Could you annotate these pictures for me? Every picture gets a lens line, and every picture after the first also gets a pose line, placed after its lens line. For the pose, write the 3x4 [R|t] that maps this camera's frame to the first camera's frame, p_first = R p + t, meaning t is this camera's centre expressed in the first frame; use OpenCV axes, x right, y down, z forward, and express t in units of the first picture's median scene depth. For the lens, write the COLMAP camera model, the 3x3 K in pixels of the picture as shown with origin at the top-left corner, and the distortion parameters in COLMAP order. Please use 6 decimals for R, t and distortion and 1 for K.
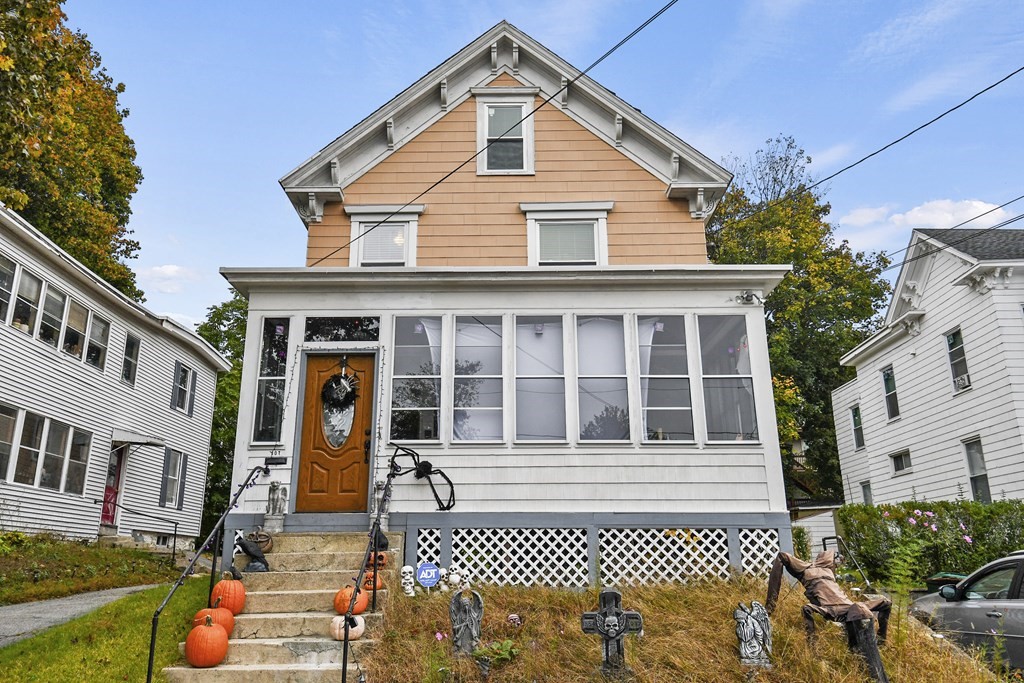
lens RADIAL K [[744.6, 0, 512.0], [0, 744.6, 341.5], [0, 0, 1]] dist [0.049765, -0.000362]
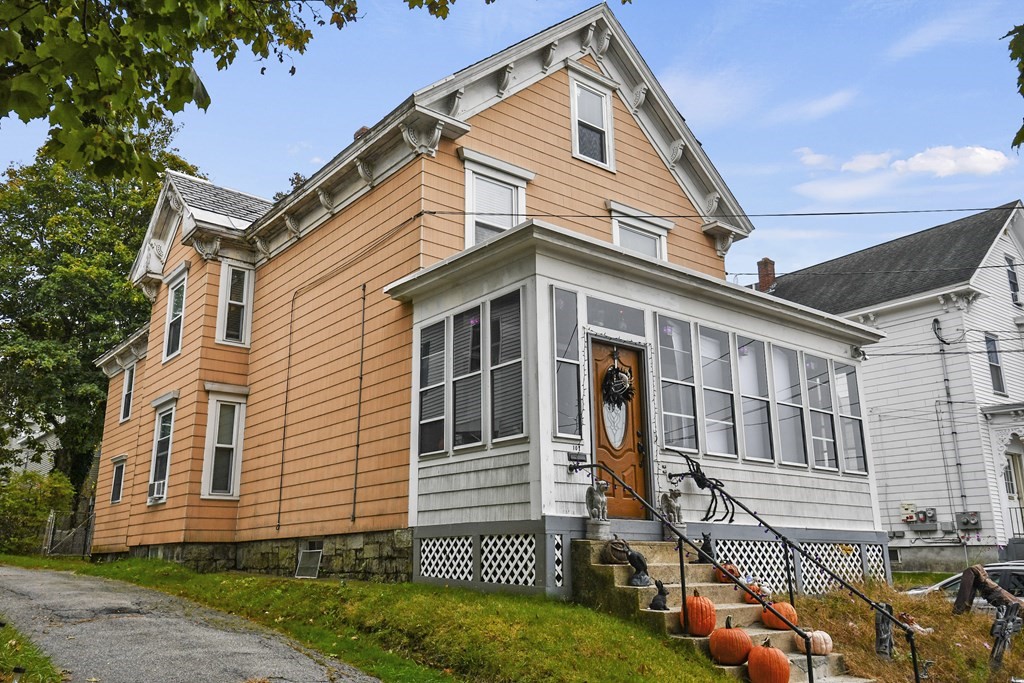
lens RADIAL K [[816.3, 0, 512.0], [0, 816.3, 341.5], [0, 0, 1]] dist [0.042688, -0.002978]
pose [[0.776860, 0.163811, 0.607993, -0.950344], [-0.184650, 0.982384, -0.028748, 0.066366], [-0.601991, -0.089932, 0.793422, 0.292254]]
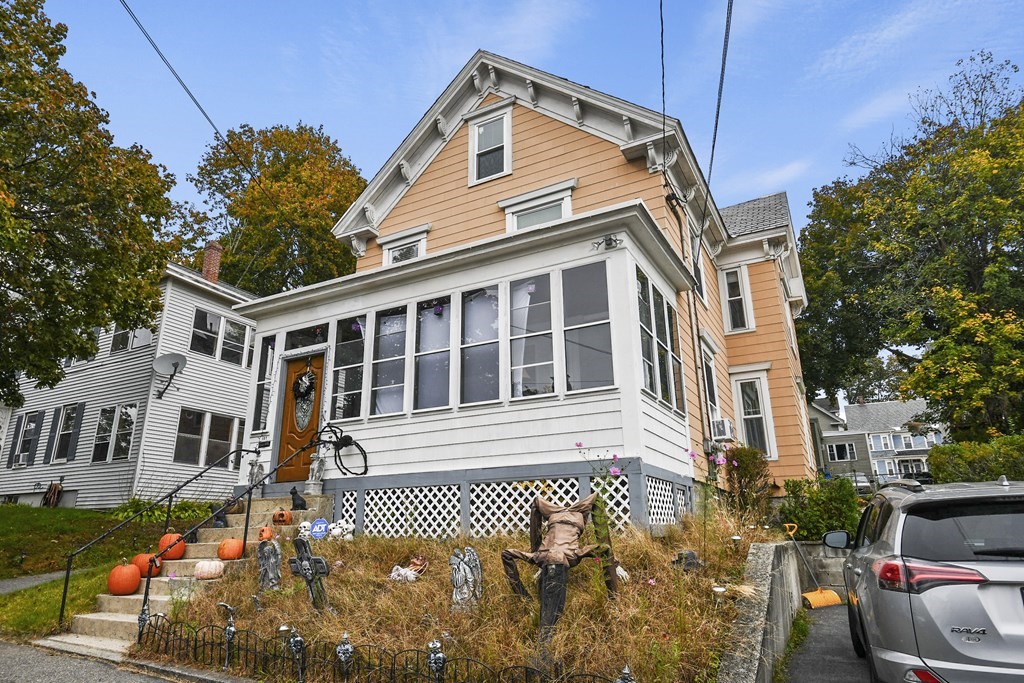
lens RADIAL K [[619.3, 0, 512.0], [0, 619.3, 341.5], [0, 0, 1]] dist [0.030855, -0.000404]
pose [[0.881580, -0.149305, -0.447800, 0.564139], [0.146845, 0.988333, -0.040438, 0.086797], [0.448613, -0.030108, 0.893219, 0.221178]]
